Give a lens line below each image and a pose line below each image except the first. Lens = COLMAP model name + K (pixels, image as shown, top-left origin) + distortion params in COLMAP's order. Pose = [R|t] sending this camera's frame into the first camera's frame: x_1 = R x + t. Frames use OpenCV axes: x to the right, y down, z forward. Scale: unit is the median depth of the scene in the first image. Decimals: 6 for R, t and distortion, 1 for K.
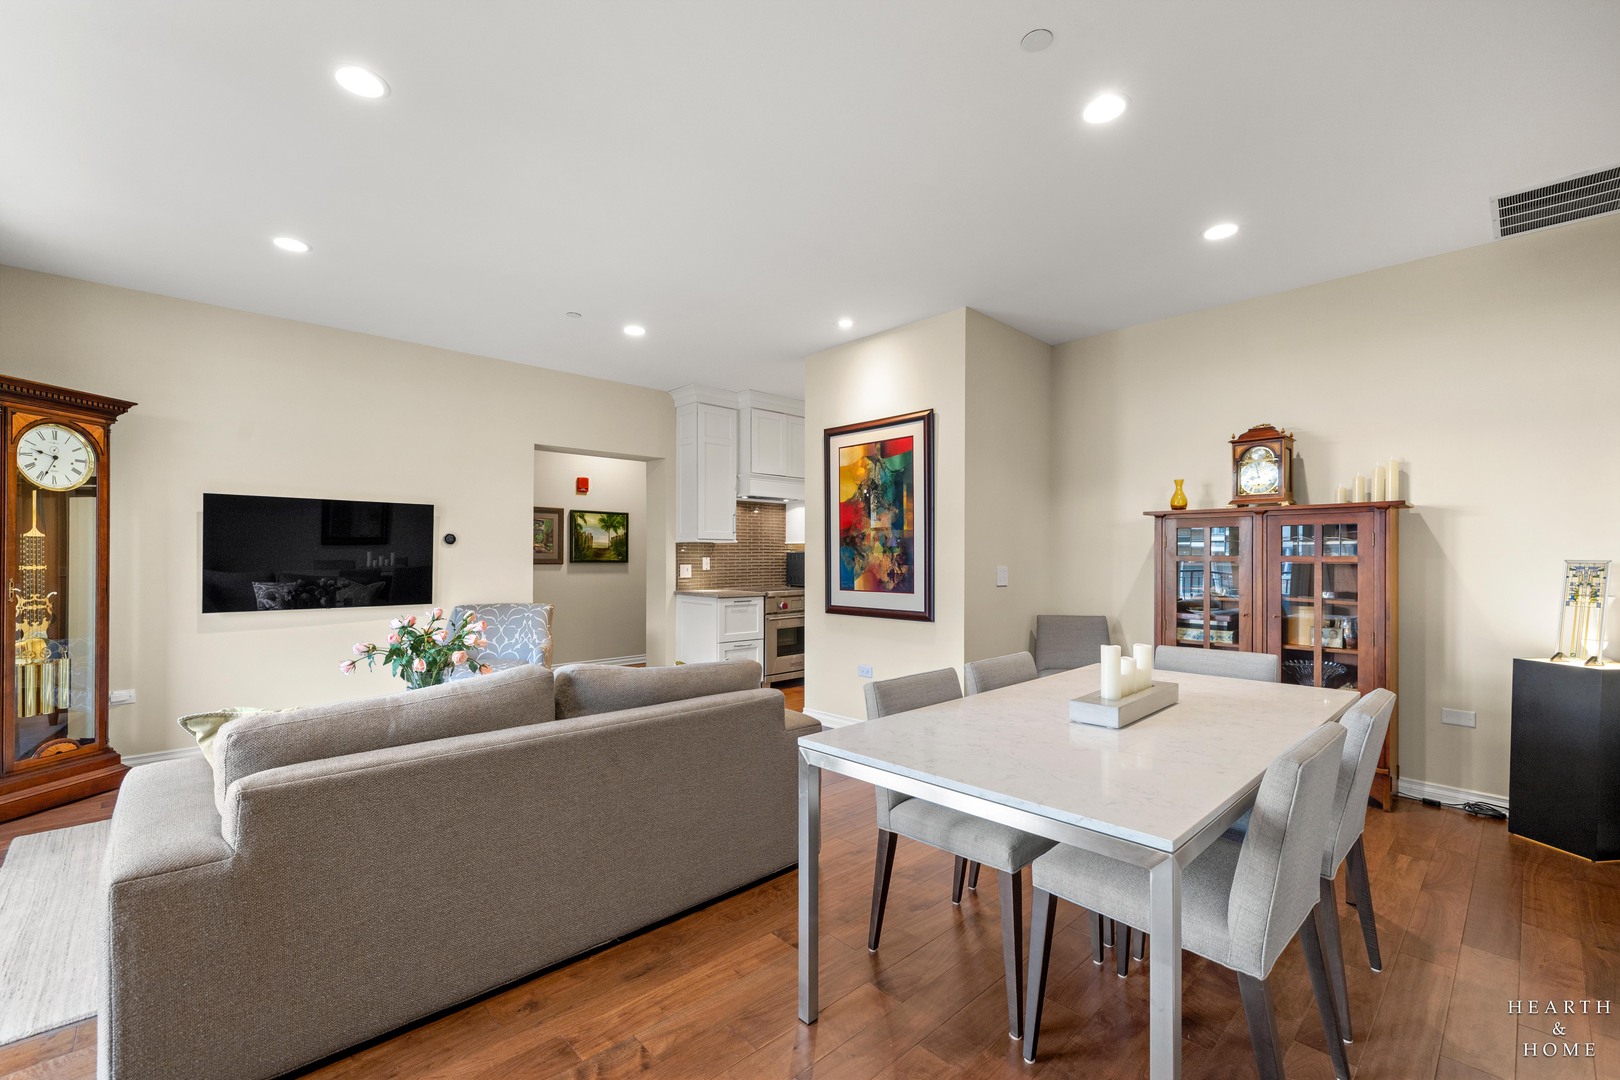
lens RADIAL K [[688.1, 0, 807.5], [0, 688.1, 547.5], [0, 0, 1]] dist [-0.001170, 0.000175]
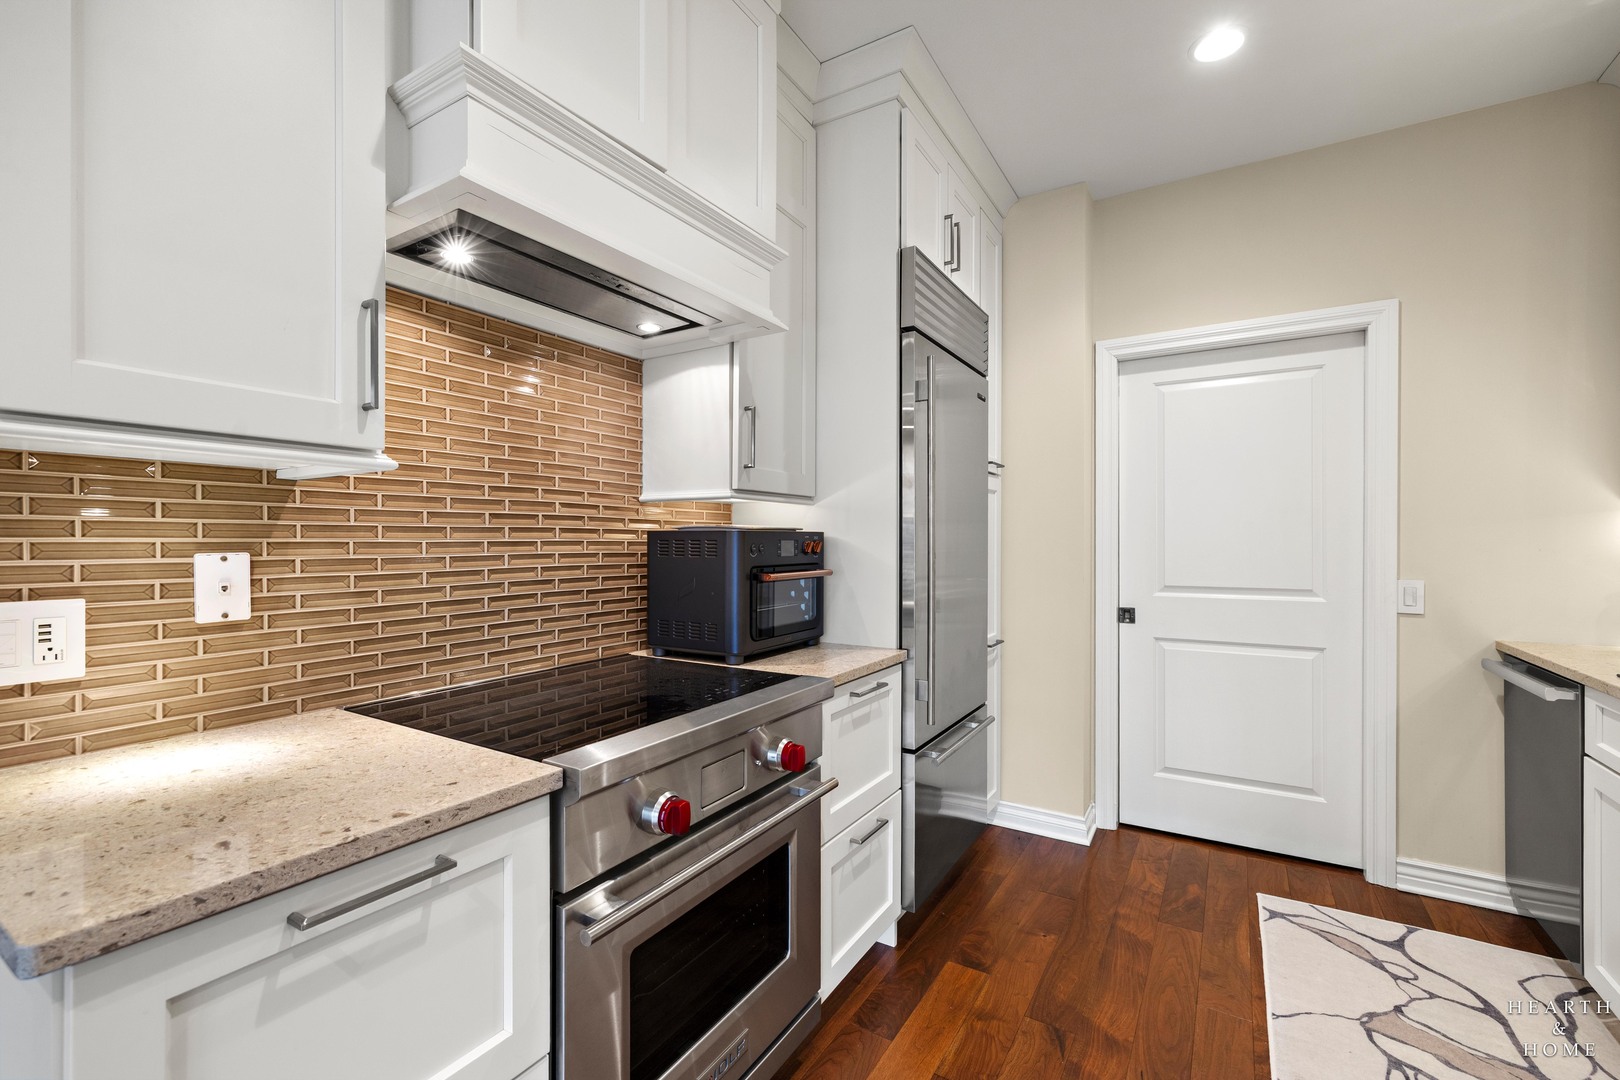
lens RADIAL K [[692.0, 0, 796.2], [0, 692.0, 545.3], [0, 0, 1]] dist [0.002426, -0.000559]
pose [[0.968205, -0.000109, 0.250158, -0.064987], [-0.004363, 0.999840, 0.017324, 0.012210], [-0.250120, -0.017865, 0.968050, 1.112961]]
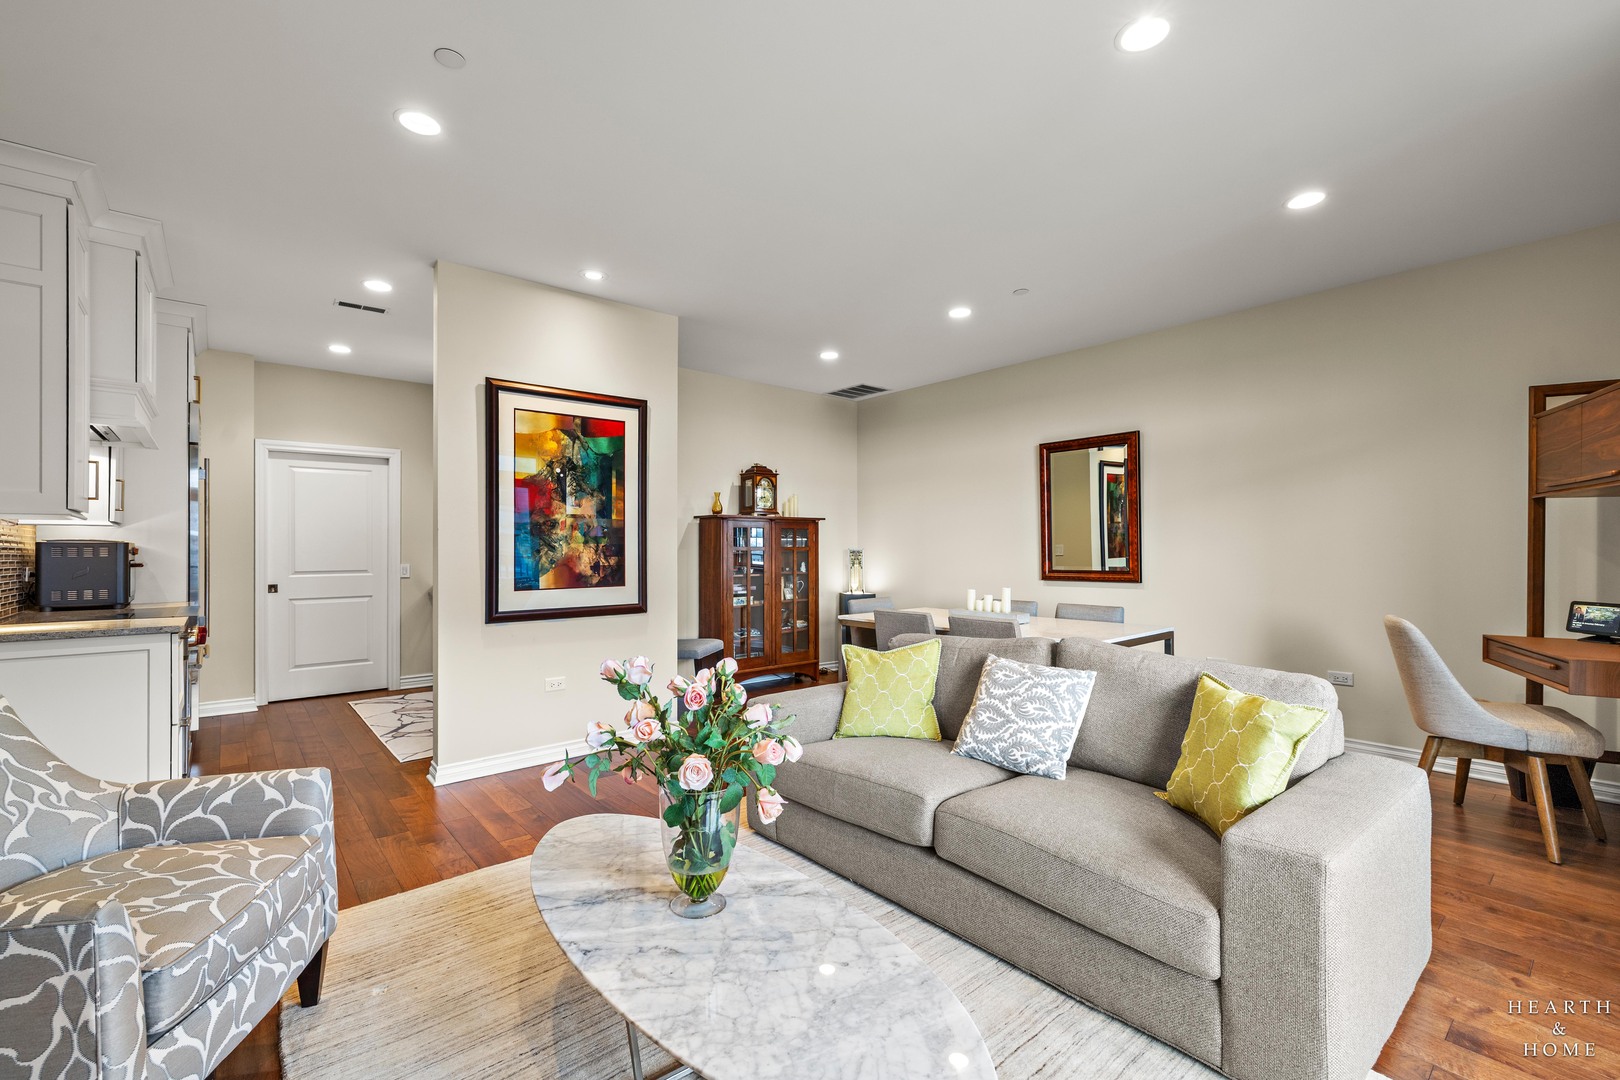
lens RADIAL K [[700.9, 0, 810.0], [0, 700.9, 540.0], [0, 0, 1]] dist [-0.000152, -0.000020]
pose [[0.057929, 0.012346, 0.998244, -0.773276], [-0.005902, 0.999910, -0.012024, 0.012460], [-0.998303, -0.005195, 0.057996, 0.656606]]
